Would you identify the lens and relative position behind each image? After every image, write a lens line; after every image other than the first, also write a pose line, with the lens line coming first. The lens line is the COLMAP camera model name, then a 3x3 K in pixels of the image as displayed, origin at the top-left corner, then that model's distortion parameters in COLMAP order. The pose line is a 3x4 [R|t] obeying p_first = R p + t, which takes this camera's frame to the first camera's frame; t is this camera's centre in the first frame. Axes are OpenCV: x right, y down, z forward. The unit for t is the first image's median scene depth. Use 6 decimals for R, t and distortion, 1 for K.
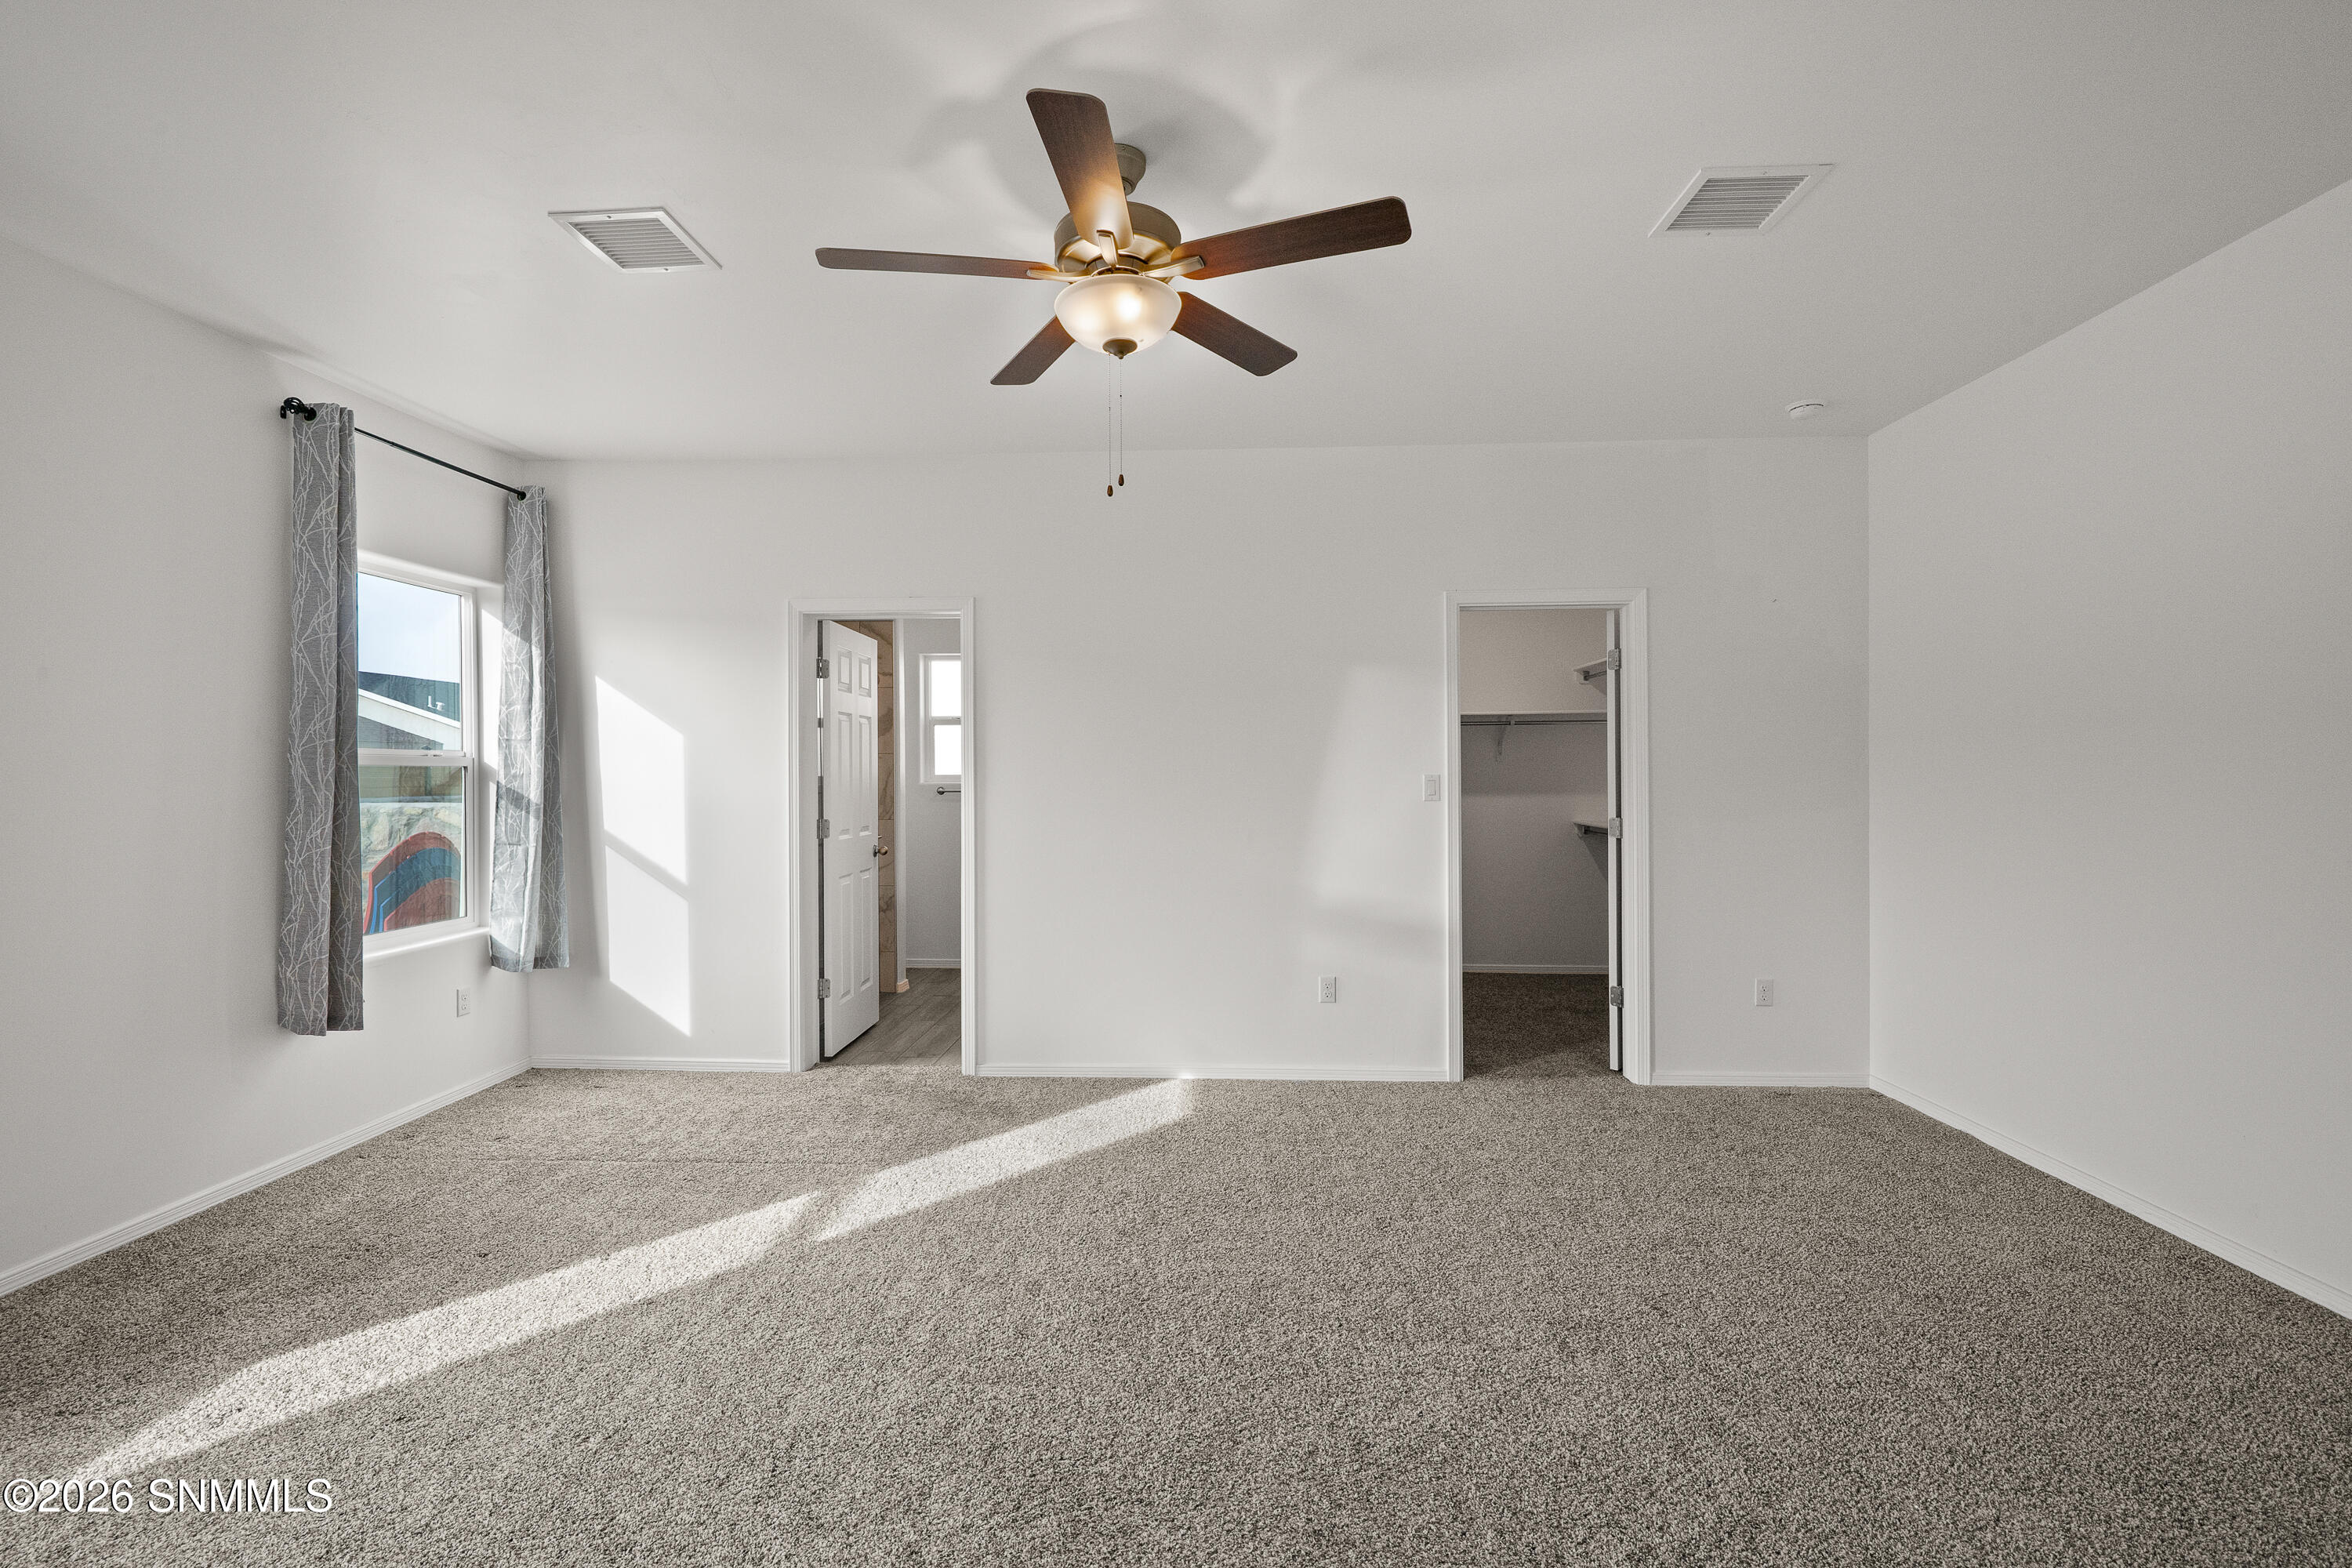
lens RADIAL K [[1028.2, 0, 1176.0], [0, 1028.2, 784.0], [0, 0, 1]] dist [-0.000848, -0.000024]
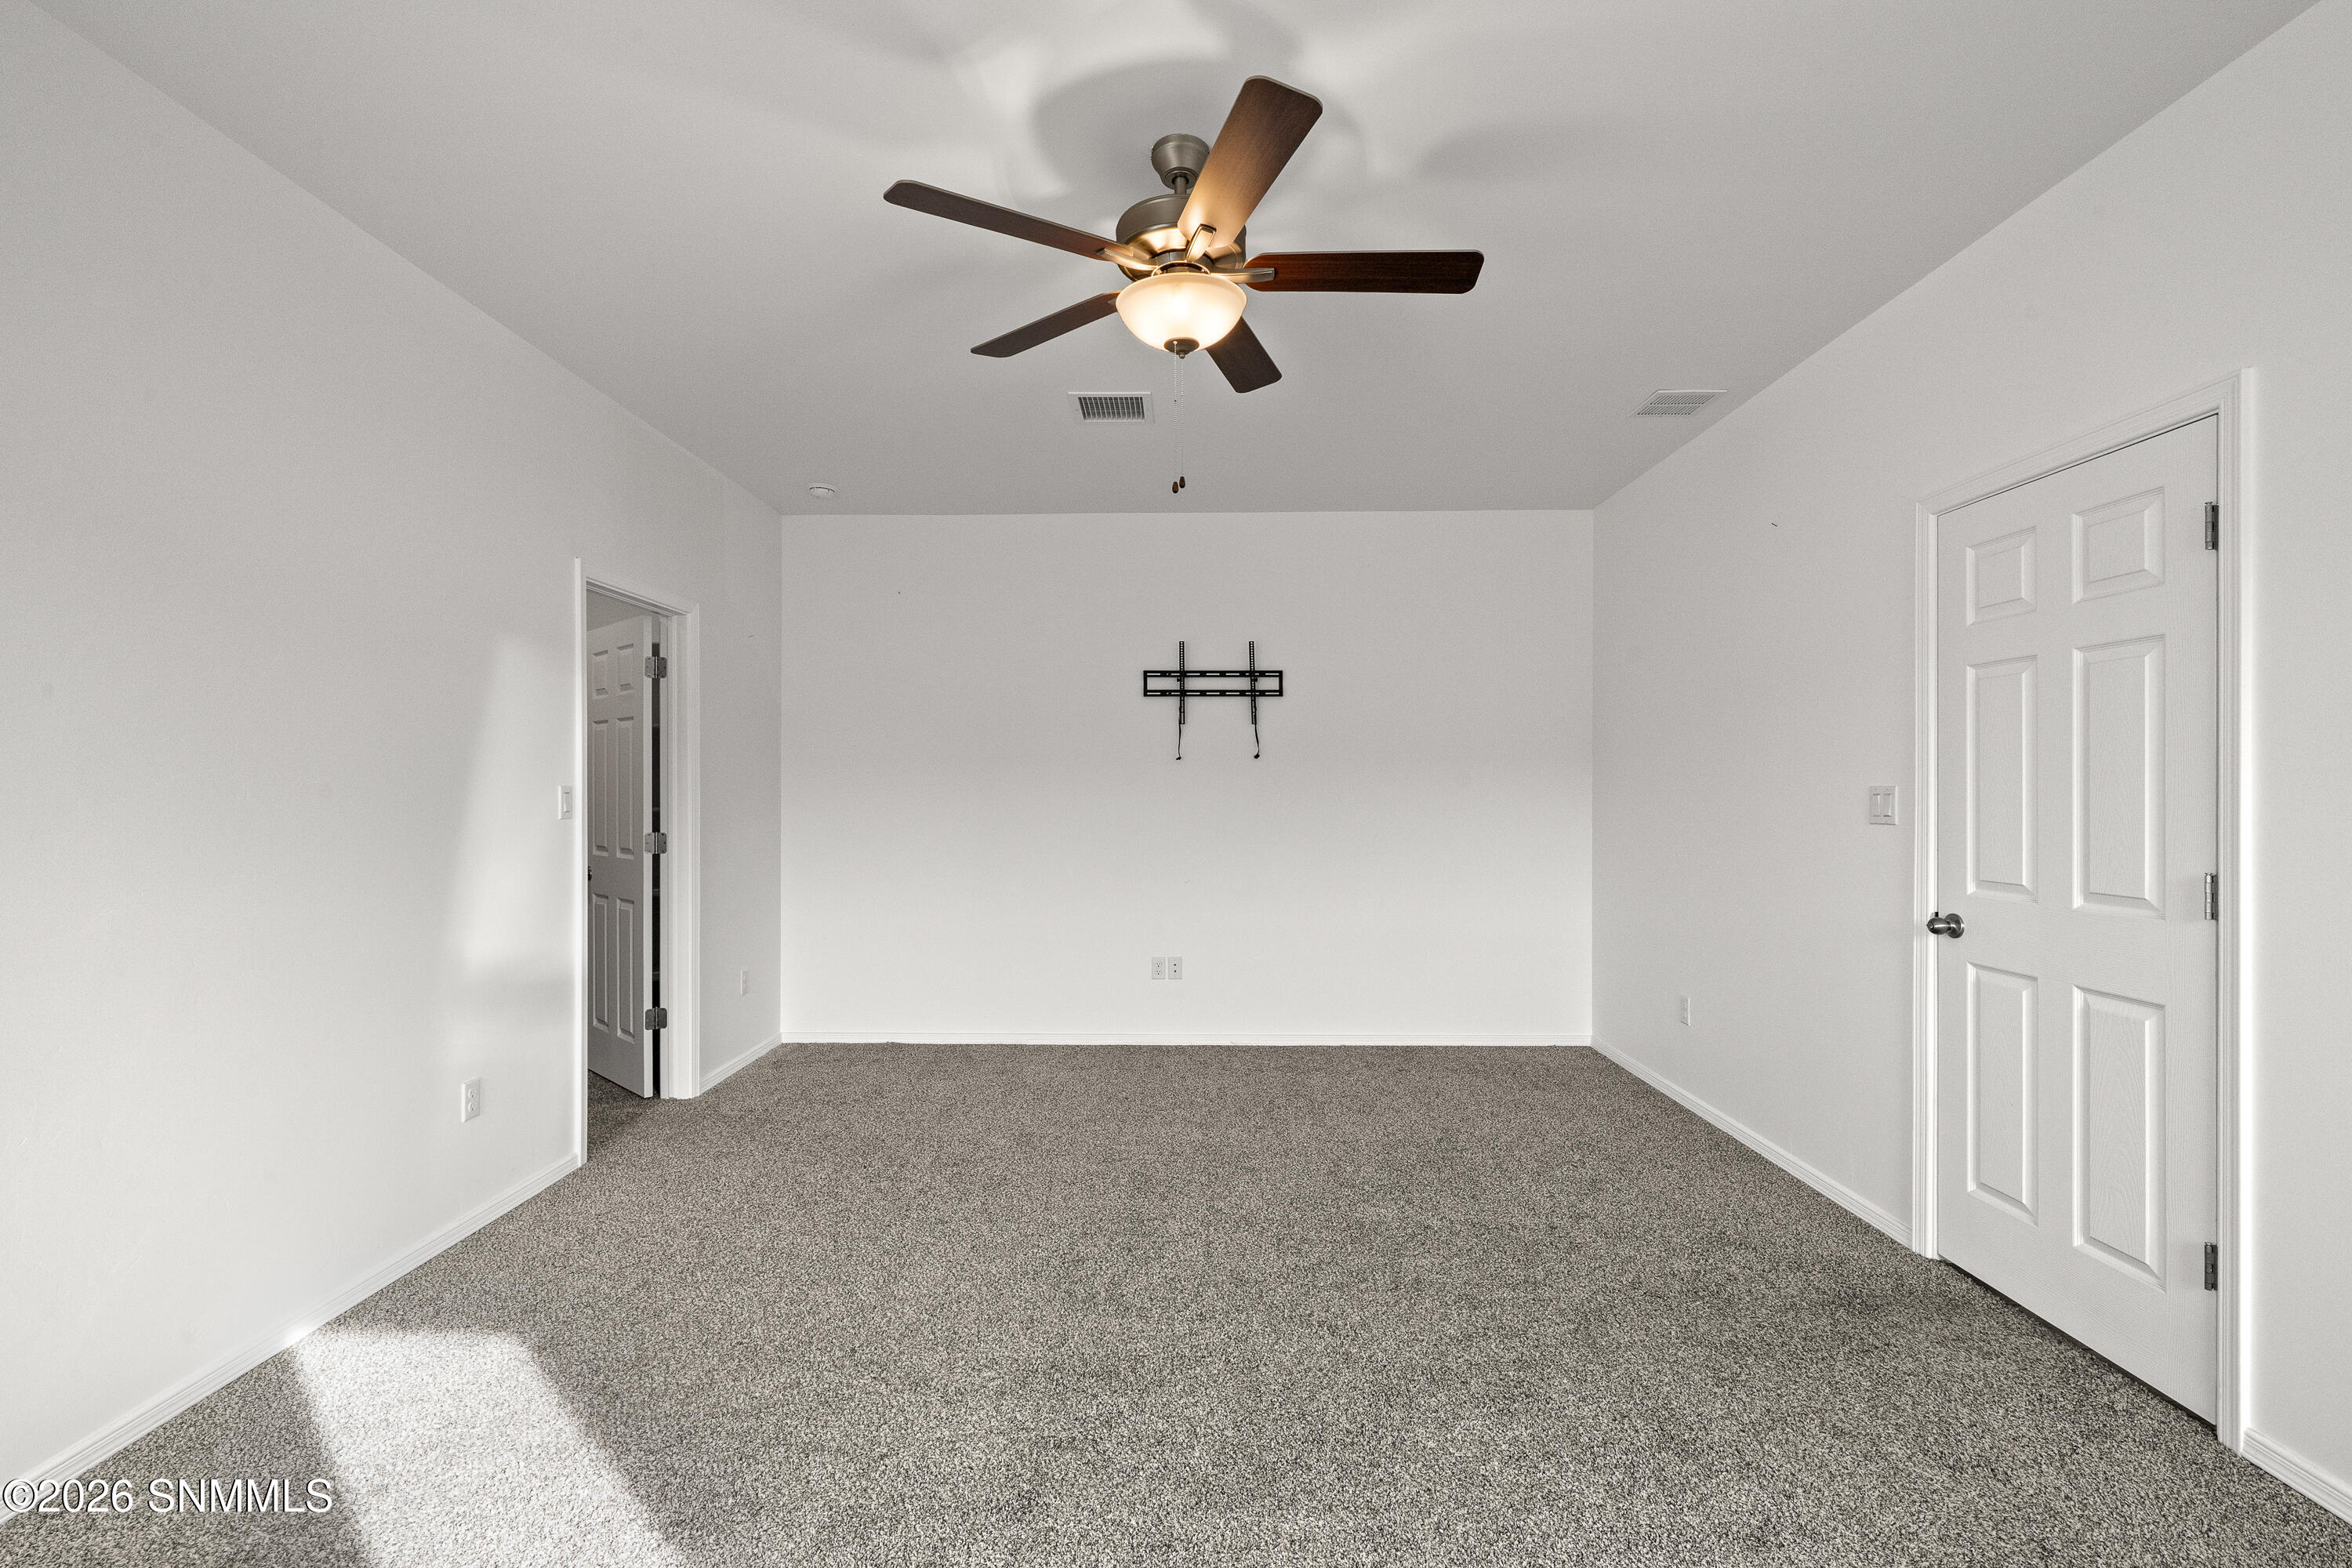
lens RADIAL K [[1010.2, 0, 1179.2], [0, 1010.2, 794.9], [0, 0, 1]] dist [-0.000853, 0.000073]
pose [[-0.029980, -0.000633, 0.999550, -0.611563], [0.006602, 0.999978, 0.000831, 0.000630], [-0.999529, 0.006624, -0.029975, 0.623074]]
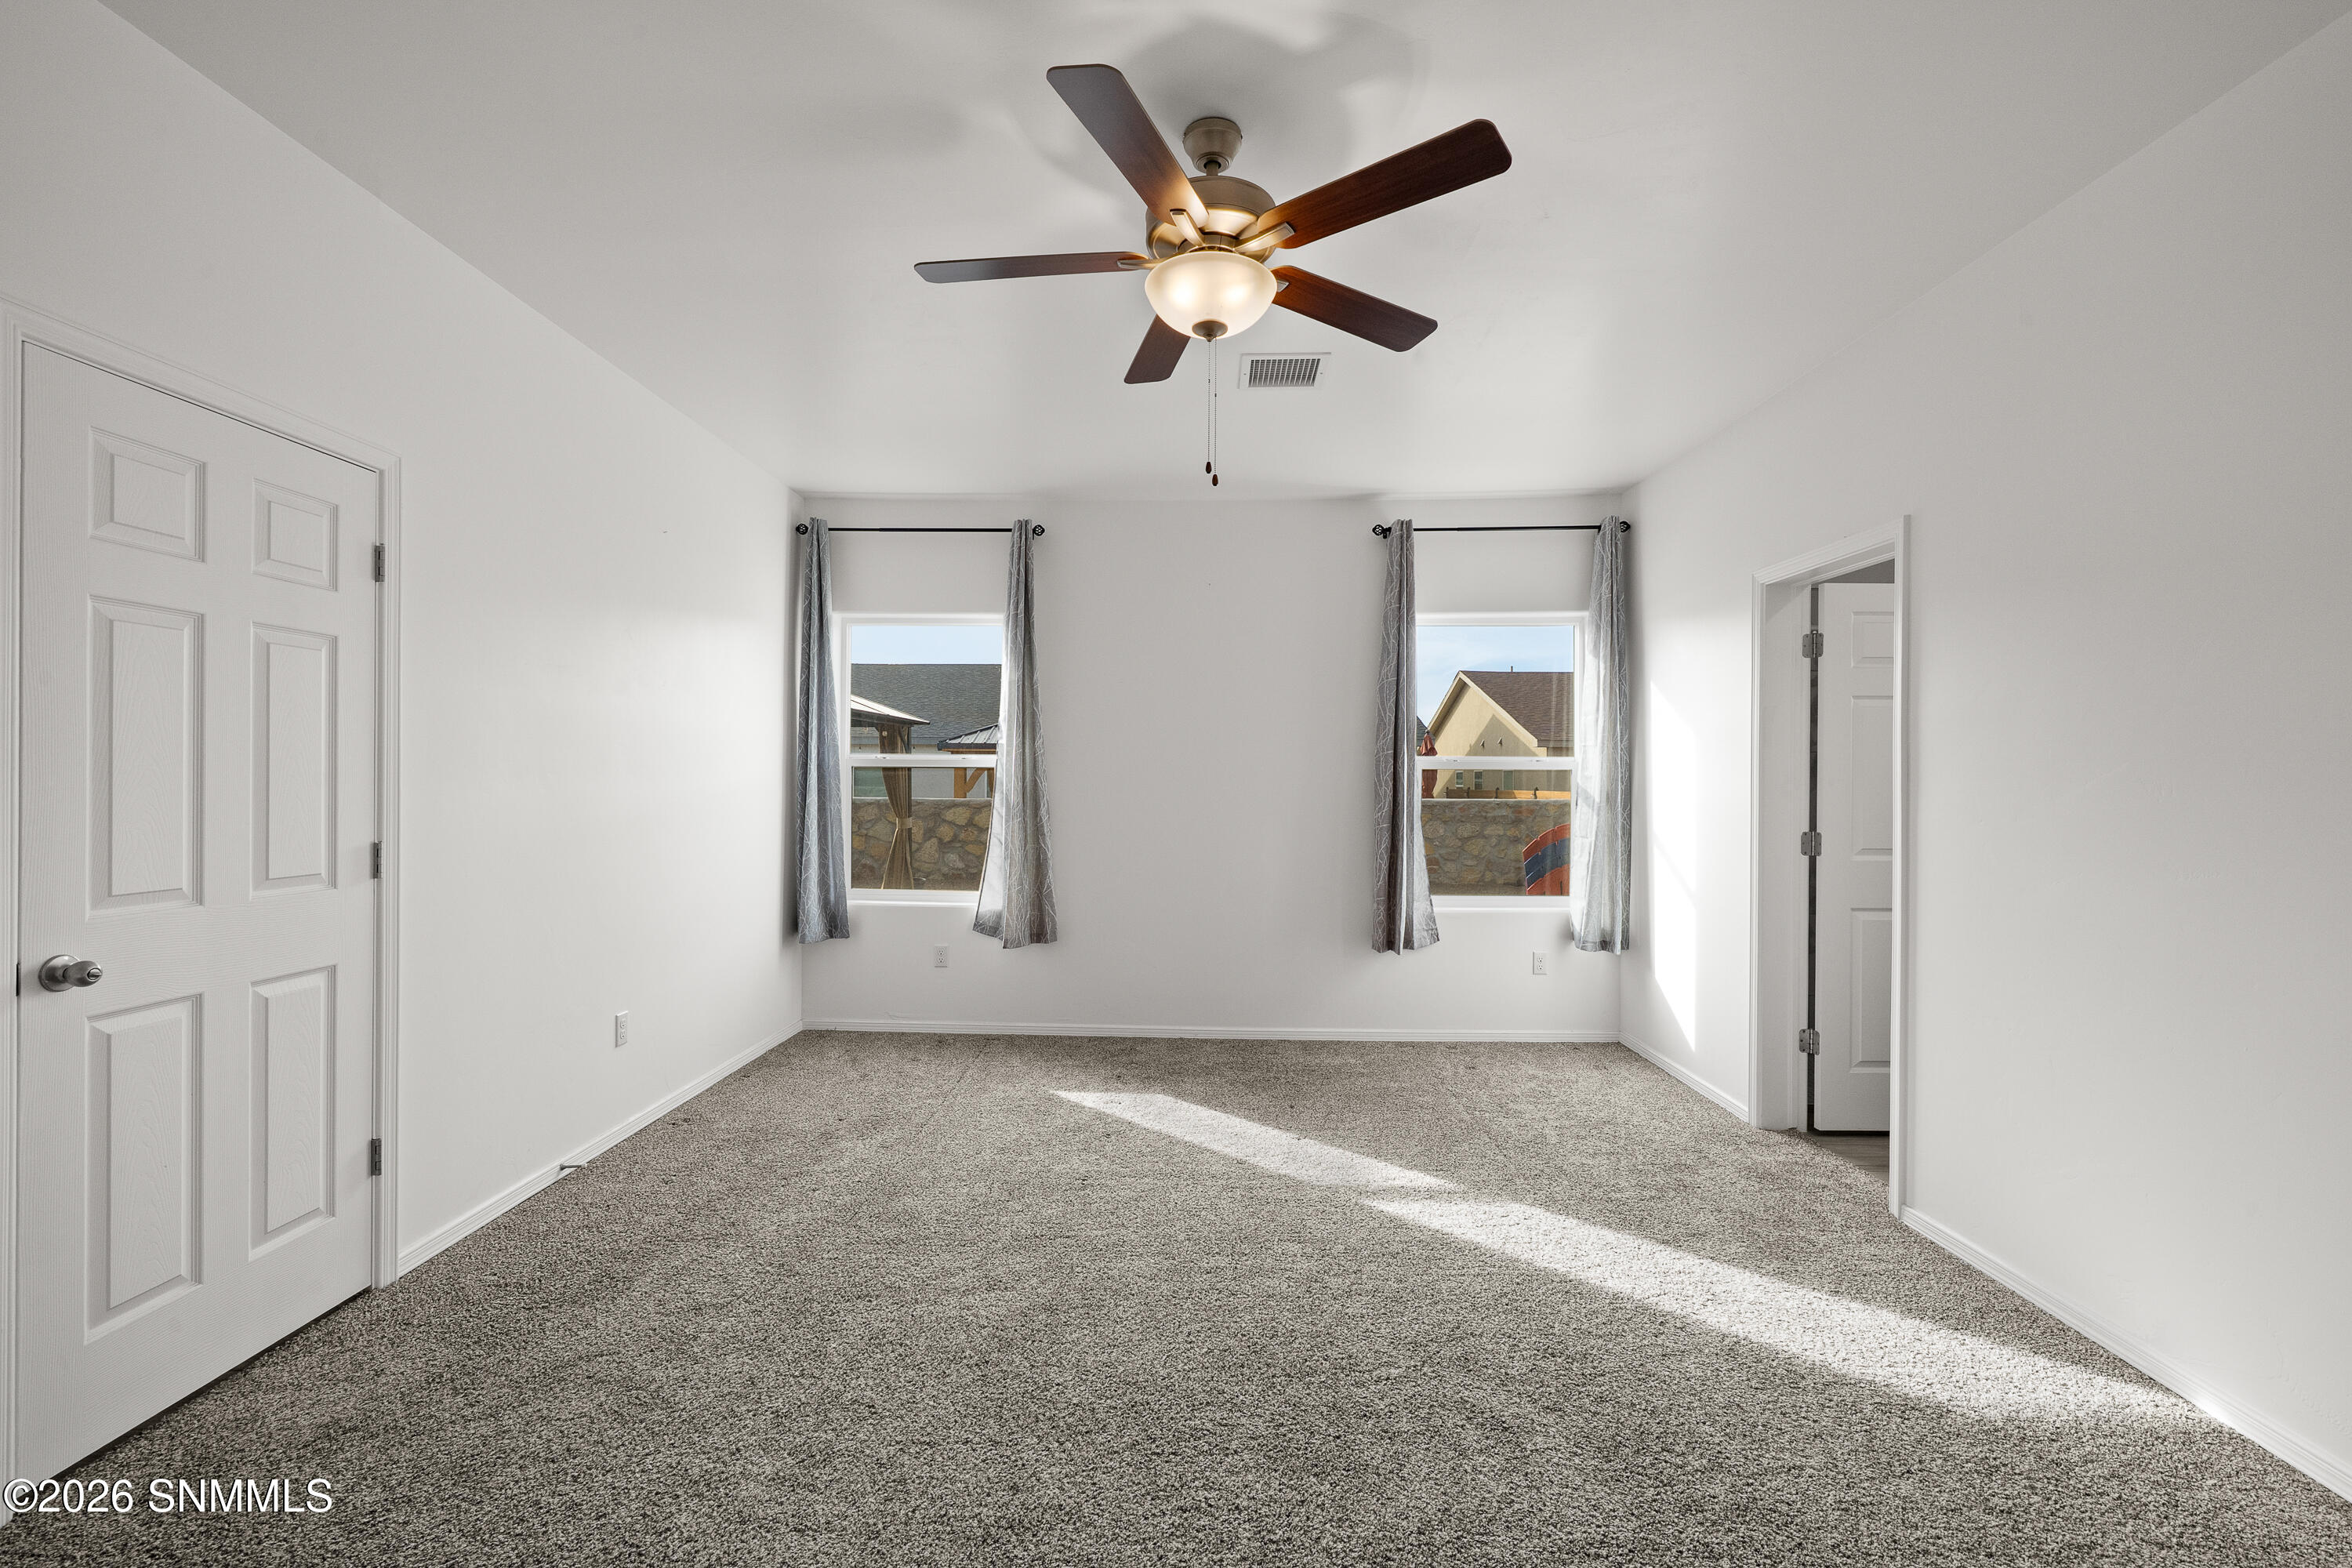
lens RADIAL K [[1052.2, 0, 1176.0], [0, 1052.2, 784.0], [0, 0, 1]] dist [0.000999, -0.000125]
pose [[-0.001637, 0.006877, -0.999975, 0.563515], [-0.012694, 0.999896, 0.006898, -0.002487], [0.999918, 0.012705, -0.001549, 0.588589]]
